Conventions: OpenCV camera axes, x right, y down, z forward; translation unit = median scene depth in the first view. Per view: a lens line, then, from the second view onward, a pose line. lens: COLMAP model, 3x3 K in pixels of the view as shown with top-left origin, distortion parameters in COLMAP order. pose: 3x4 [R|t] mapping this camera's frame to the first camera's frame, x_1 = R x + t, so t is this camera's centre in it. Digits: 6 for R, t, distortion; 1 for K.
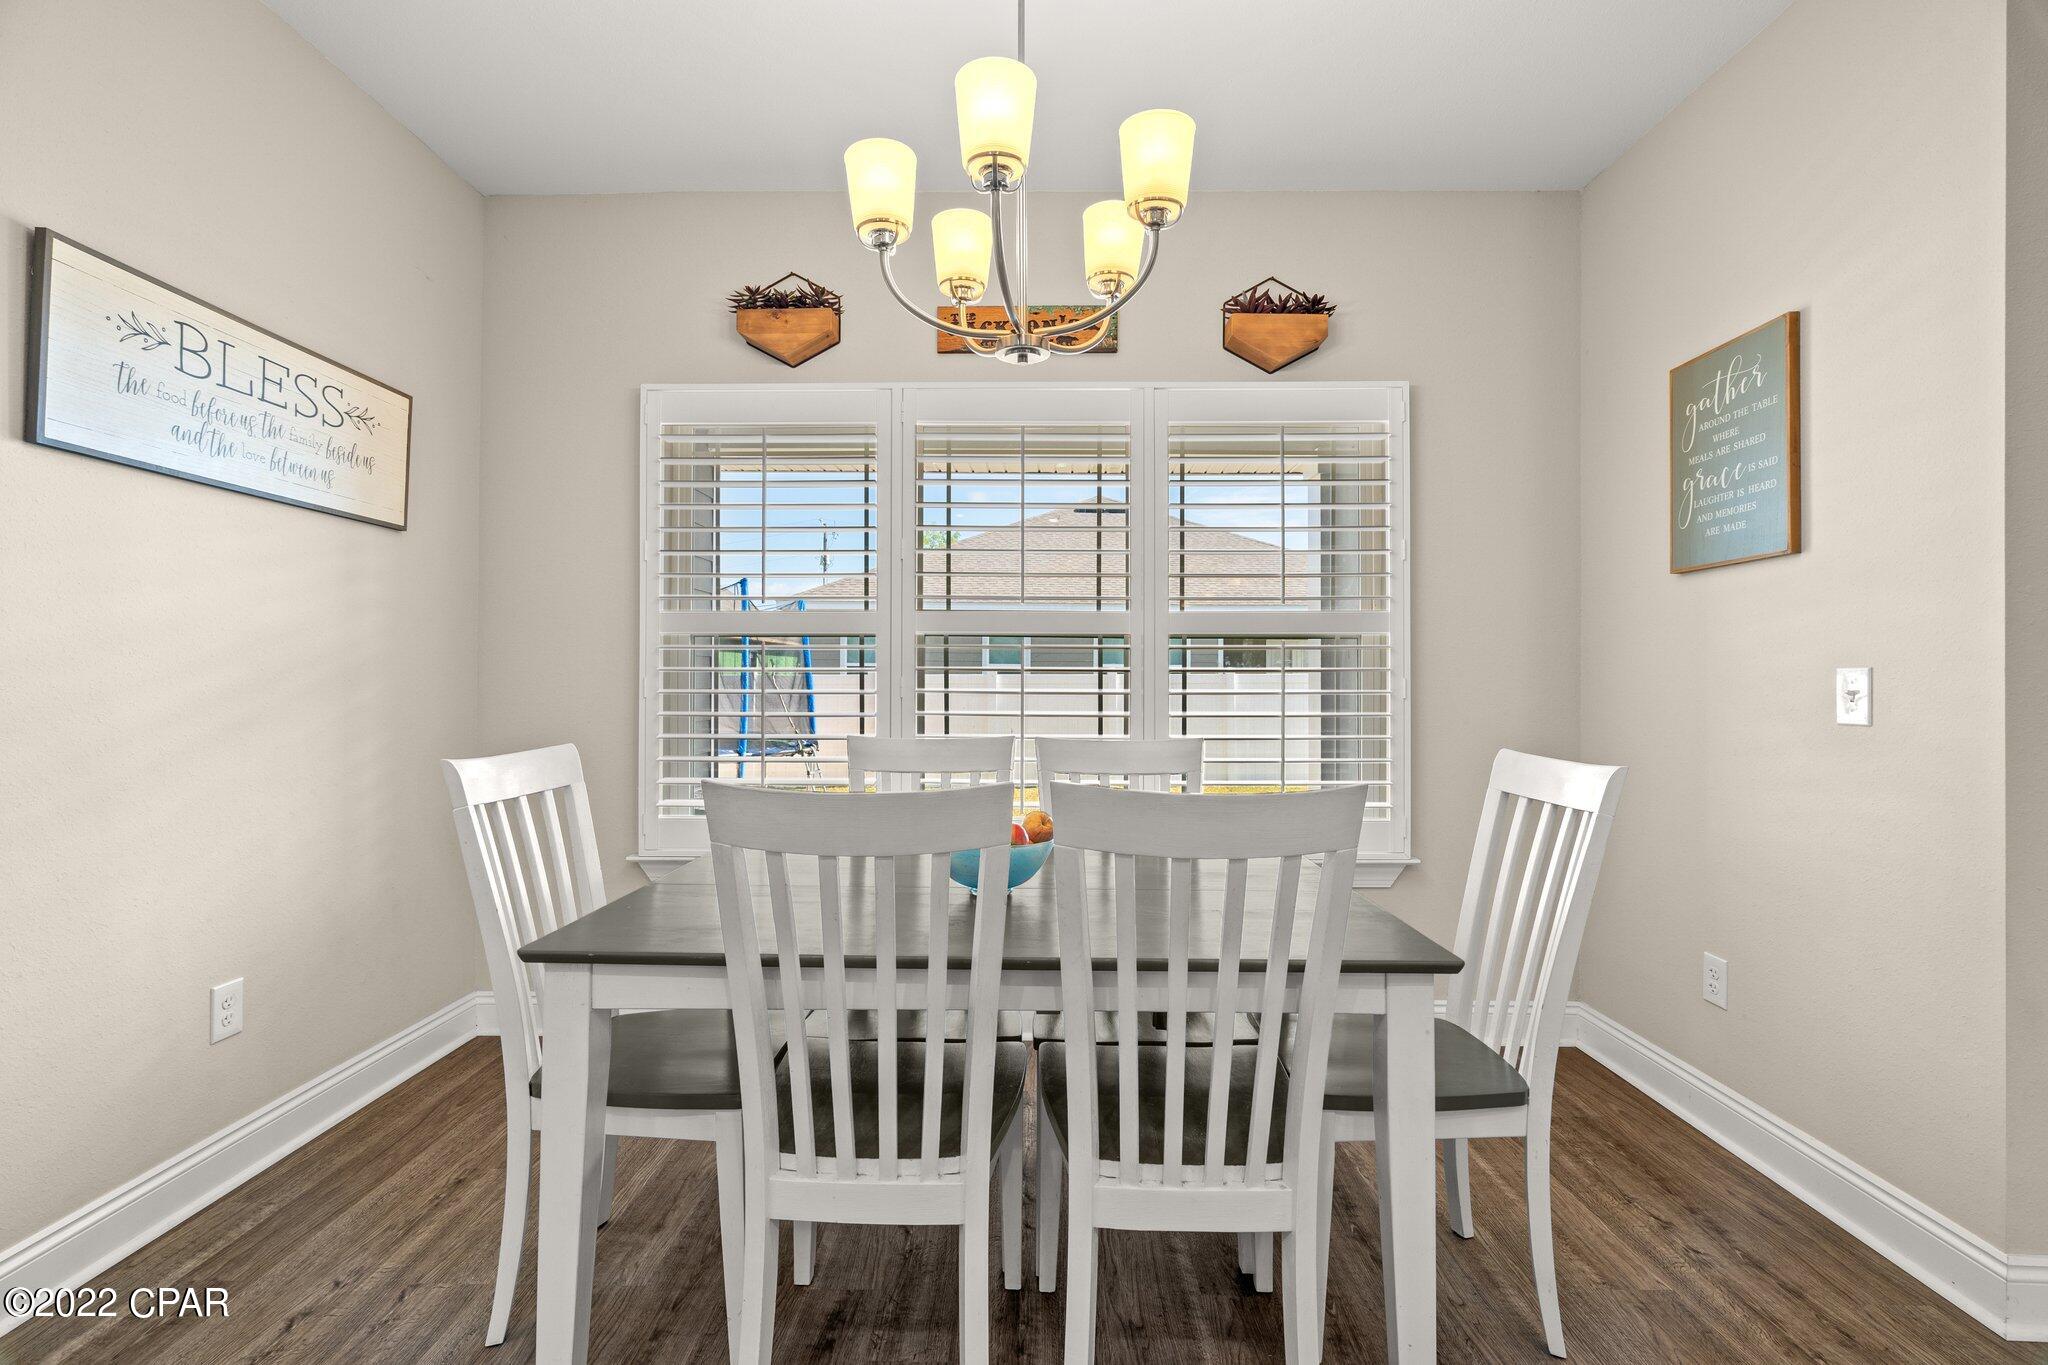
lens RADIAL K [[929.0, 0, 1019.3], [0, 929.0, 679.8], [0, 0, 1]] dist [-0.008120, 0.003375]
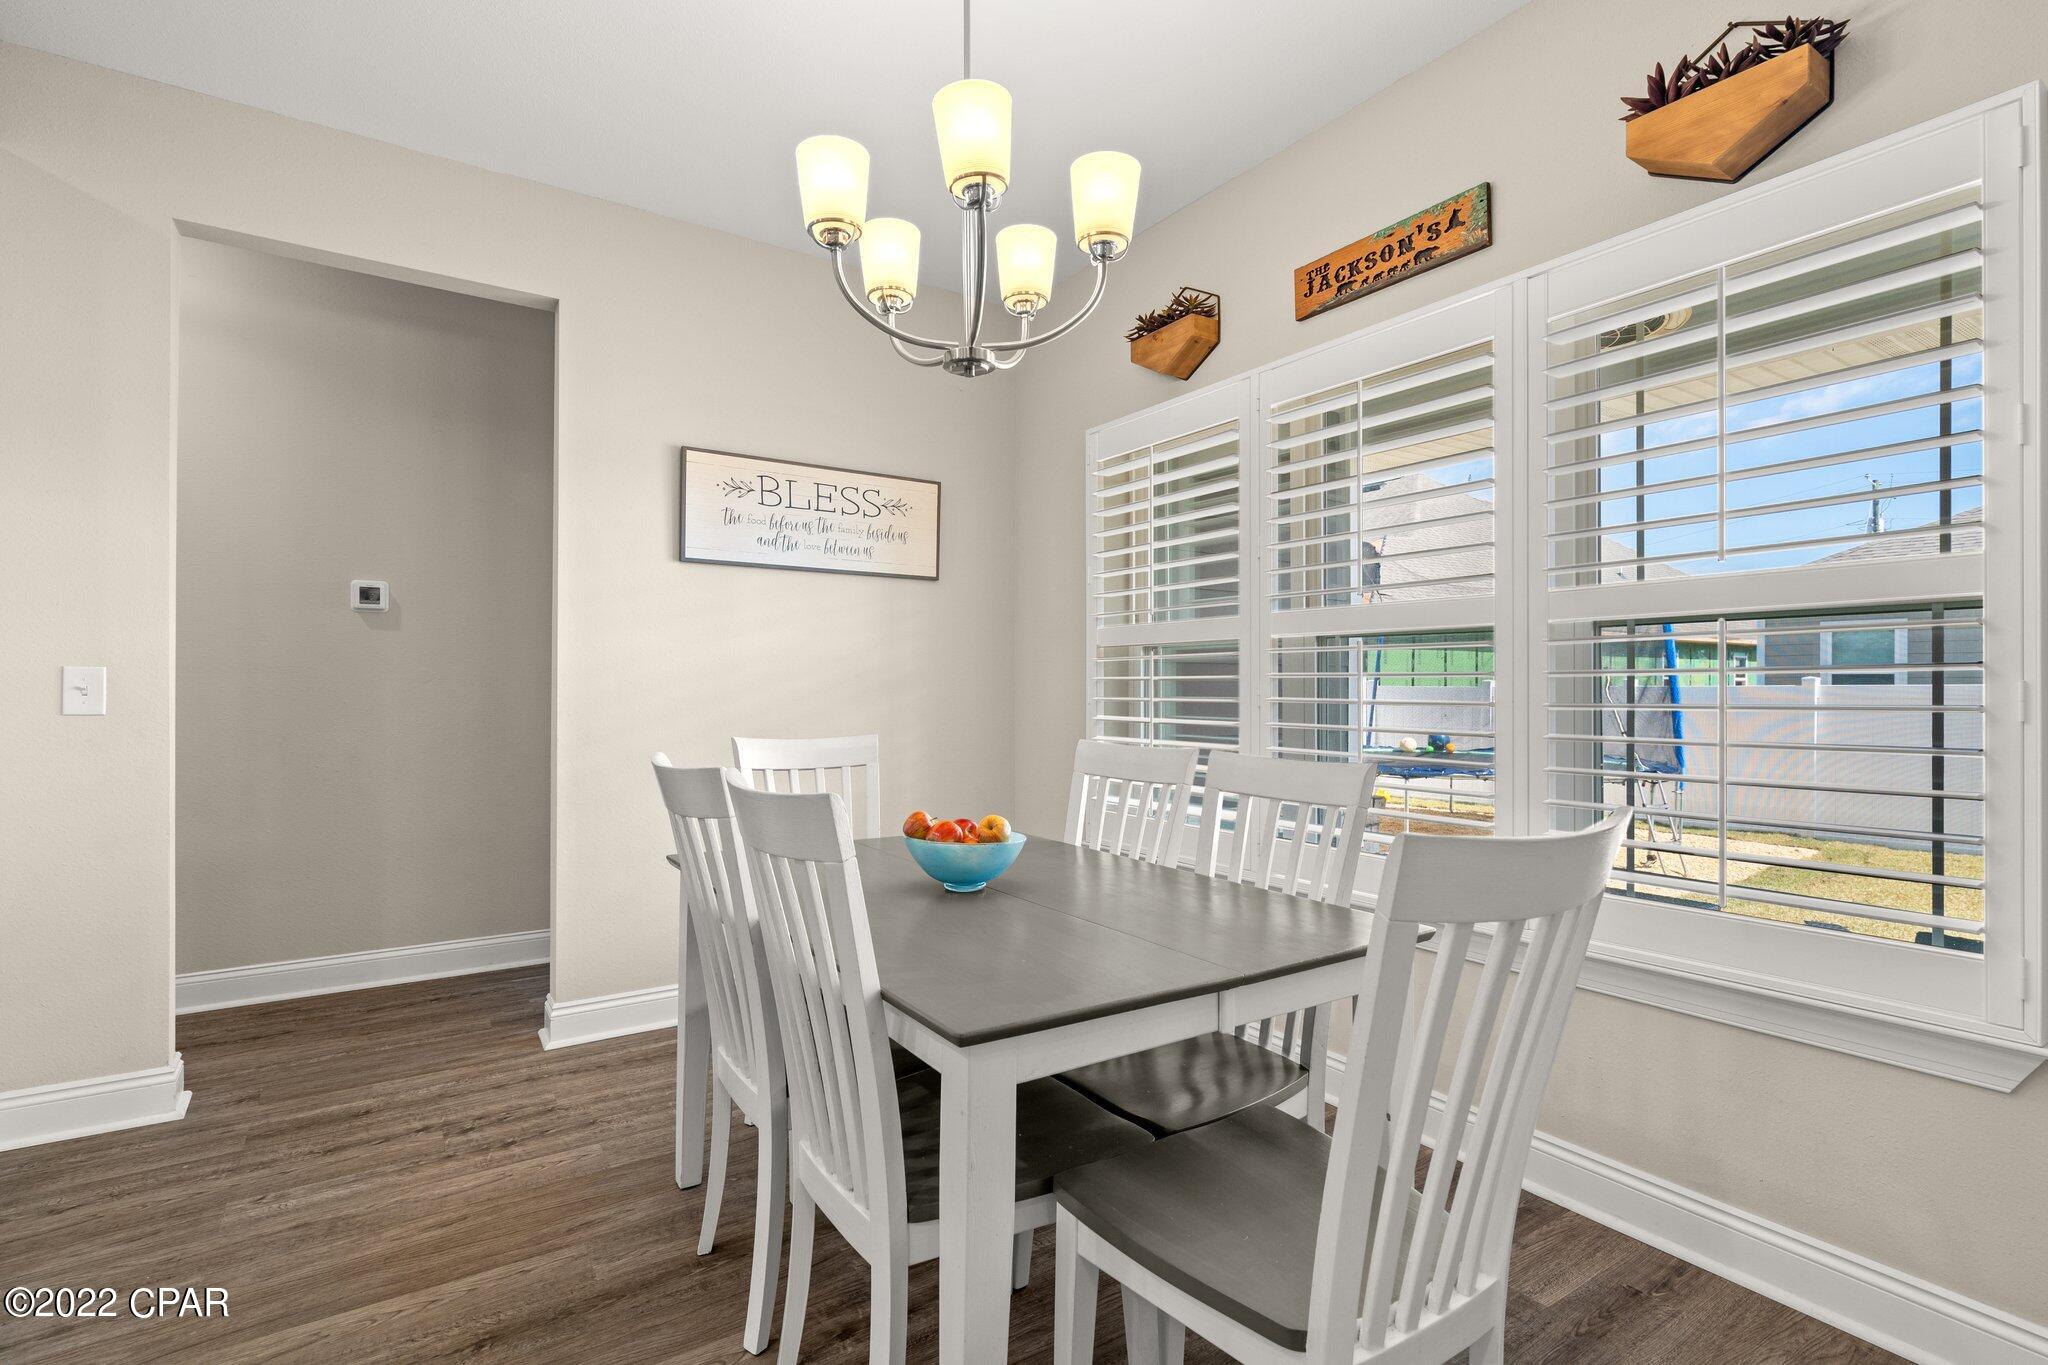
lens RADIAL K [[929.0, 0, 973.5], [0, 929.0, 669.3], [0, 0, 1]] dist [-0.008120, 0.003375]
pose [[0.564774, -0.015933, -0.825092, 0.577469], [-0.001436, 0.999793, -0.020289, -0.001490], [0.825244, 0.012643, 0.564635, 0.308961]]
